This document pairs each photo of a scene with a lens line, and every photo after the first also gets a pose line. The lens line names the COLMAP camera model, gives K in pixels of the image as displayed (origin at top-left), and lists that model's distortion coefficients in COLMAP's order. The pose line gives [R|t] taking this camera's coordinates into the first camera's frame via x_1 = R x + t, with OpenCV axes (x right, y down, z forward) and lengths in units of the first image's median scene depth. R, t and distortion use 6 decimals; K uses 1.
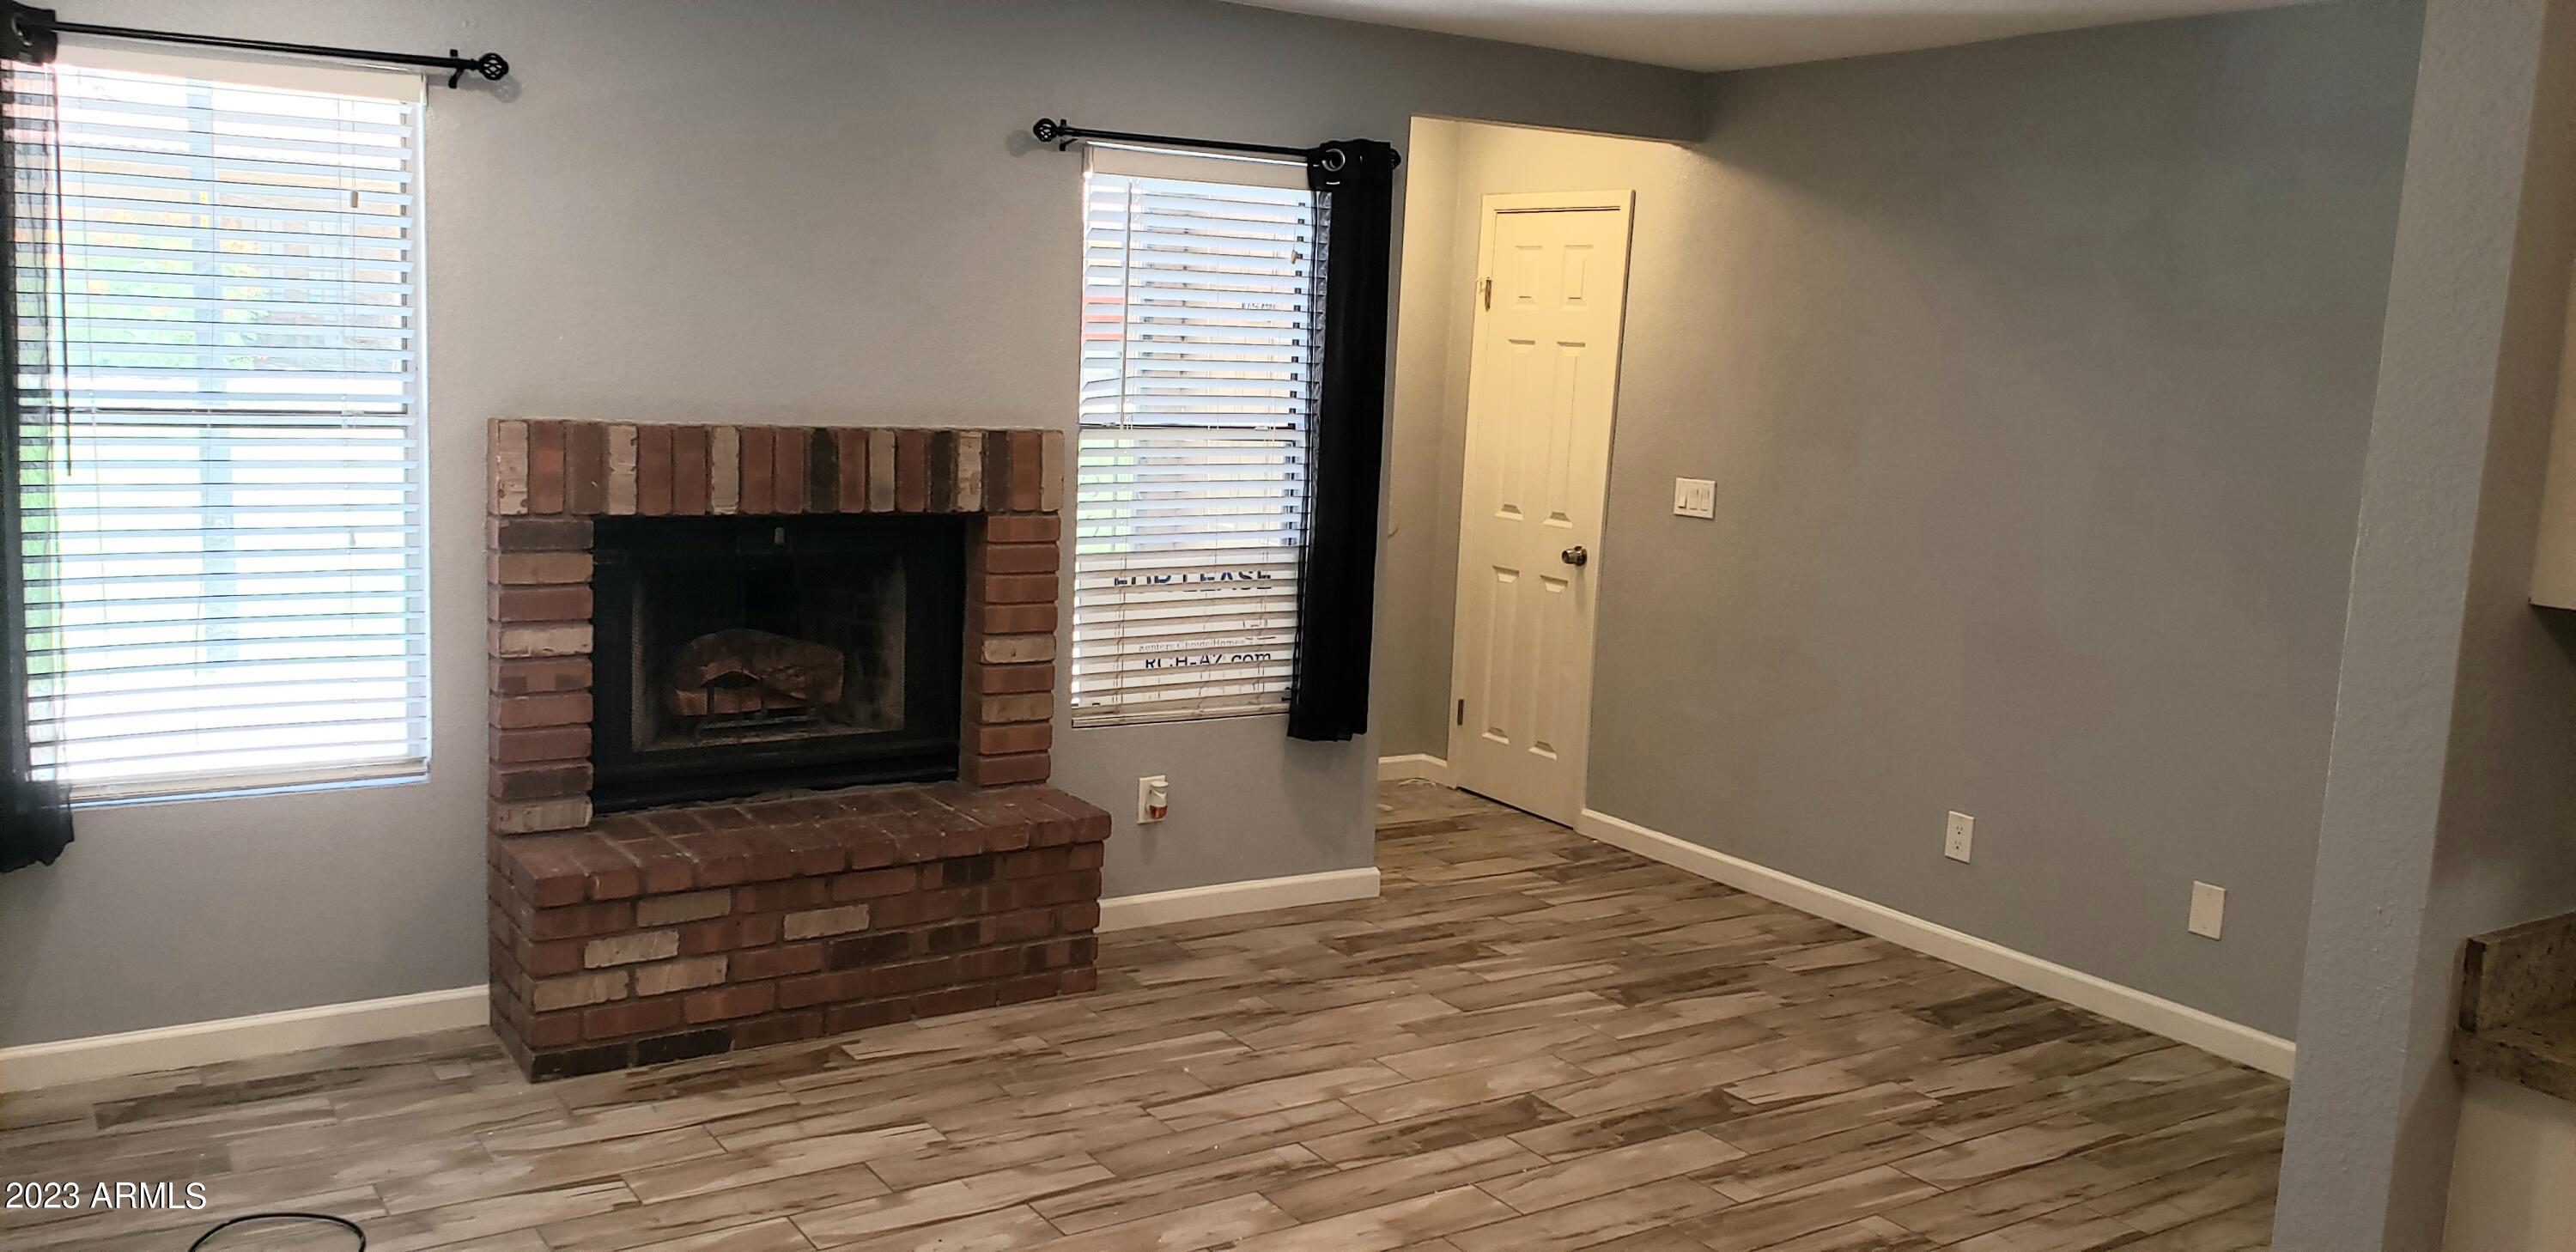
lens RADIAL K [[1872.9, 0, 1277.9], [0, 1872.9, 628.0], [0, 0, 1]] dist [0.001805, 0.002607]
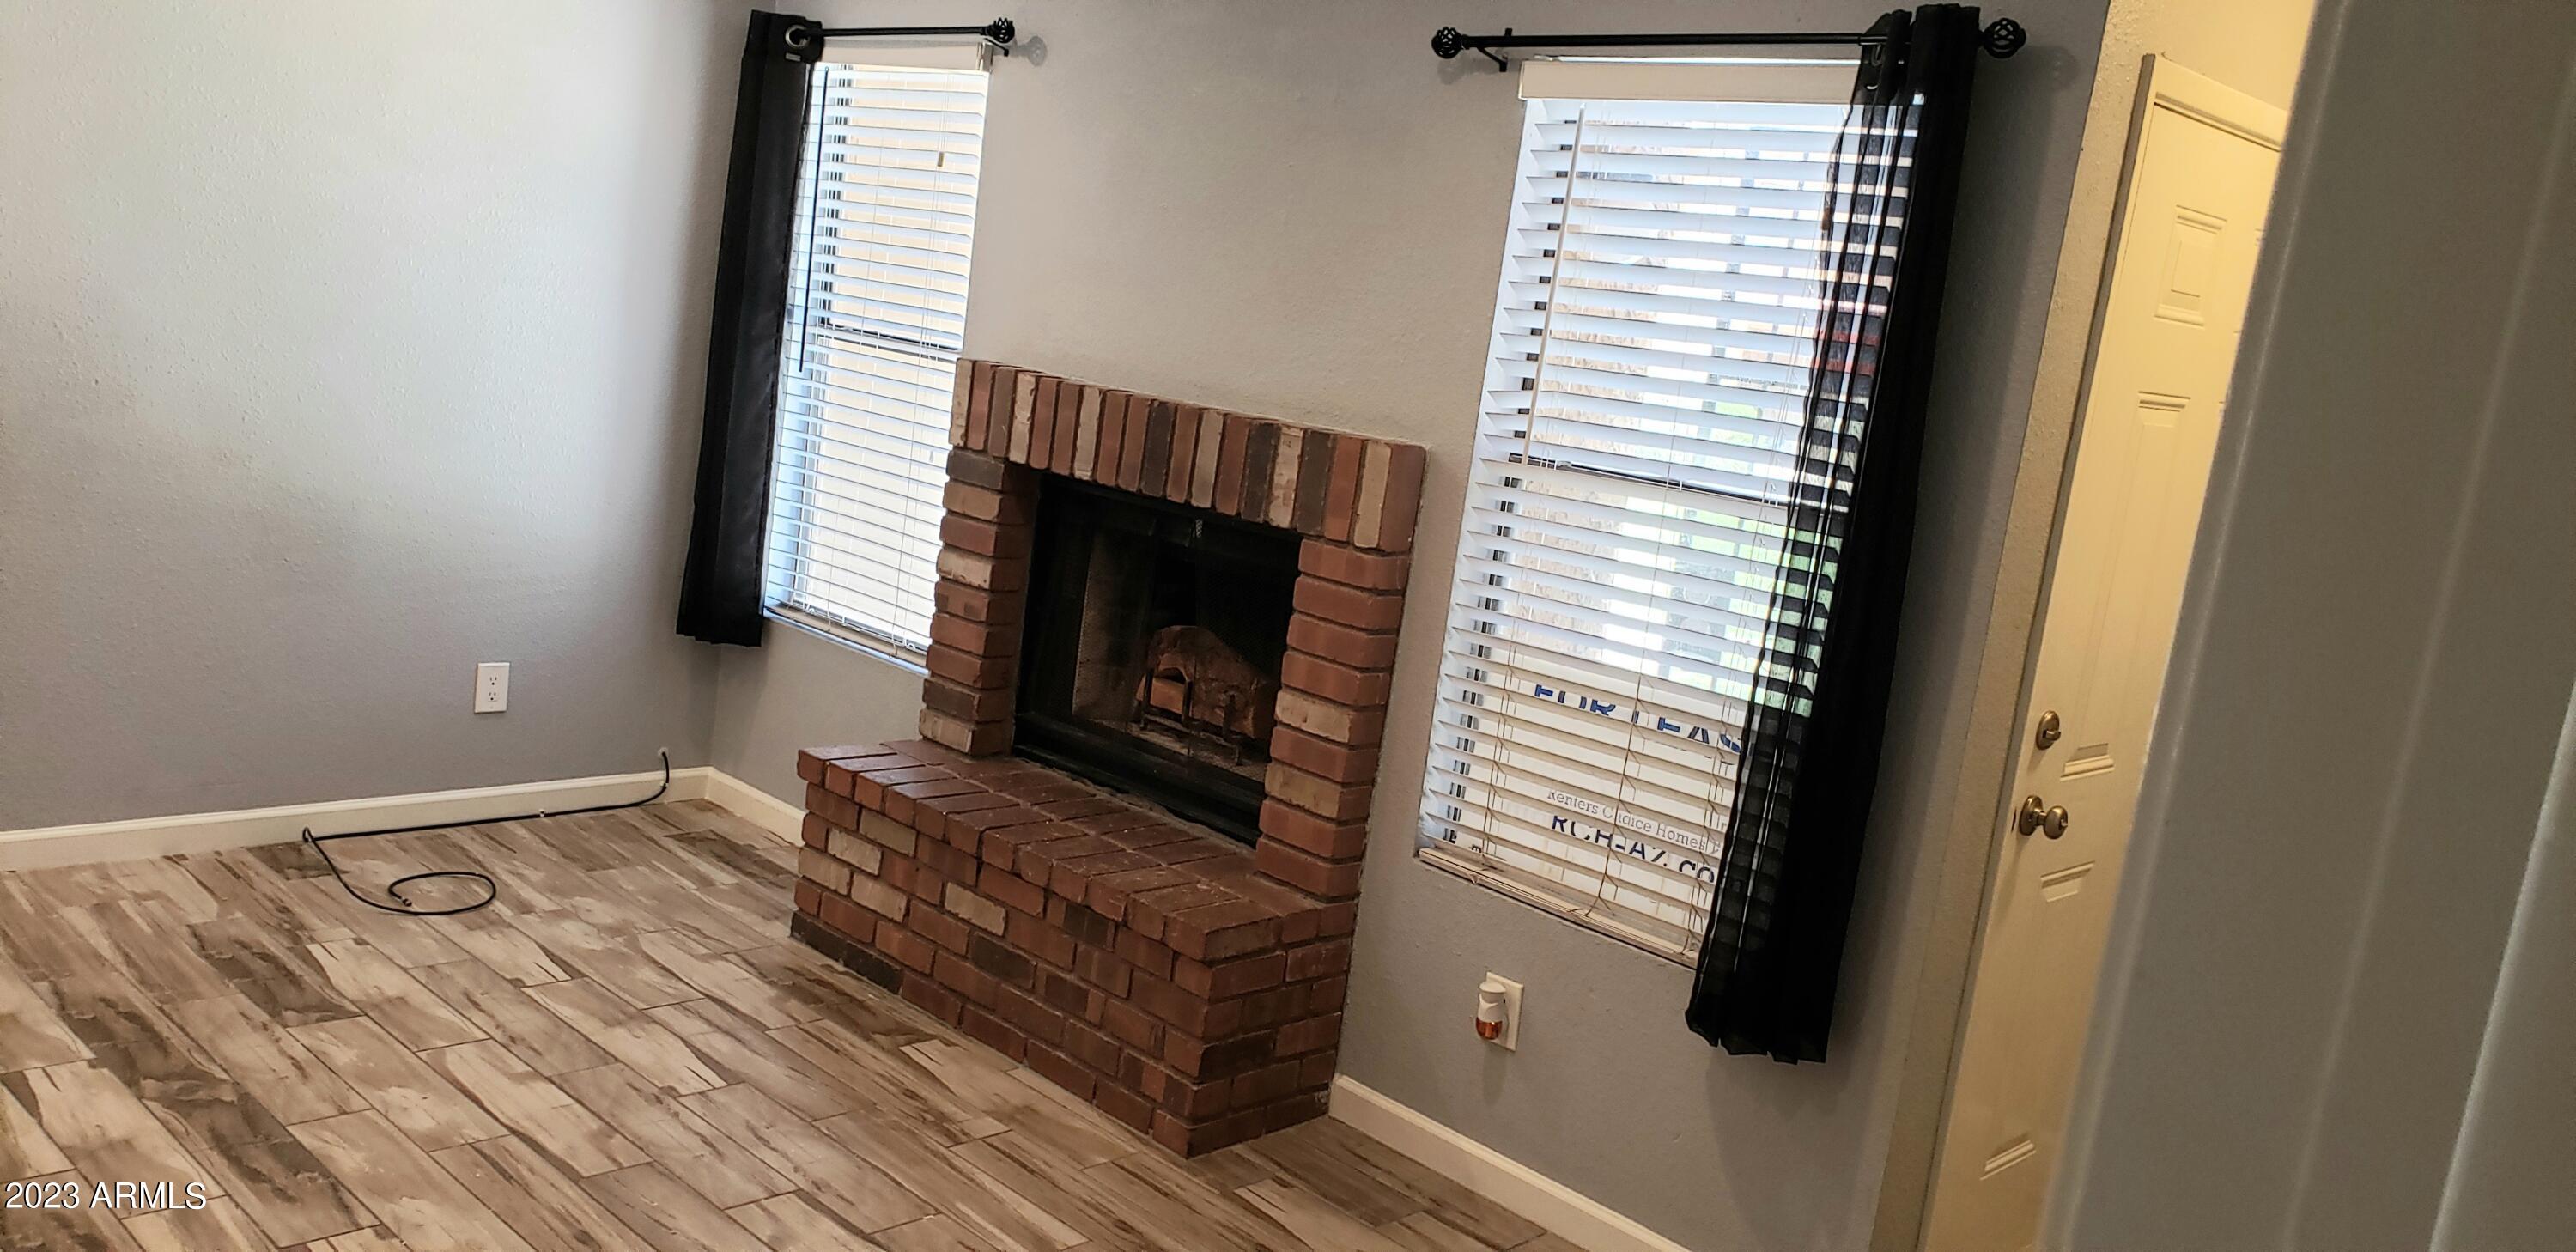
lens RADIAL K [[2028.3, 0, 1284.8], [0, 2028.3, 651.6], [0, 0, 1]] dist [0.154238, -0.001468]
pose [[0.213000, 0.146824, -0.965957, 0.758909], [-0.271450, 0.958616, 0.085851, -0.094717], [0.938587, 0.243923, 0.244041, 0.878364]]
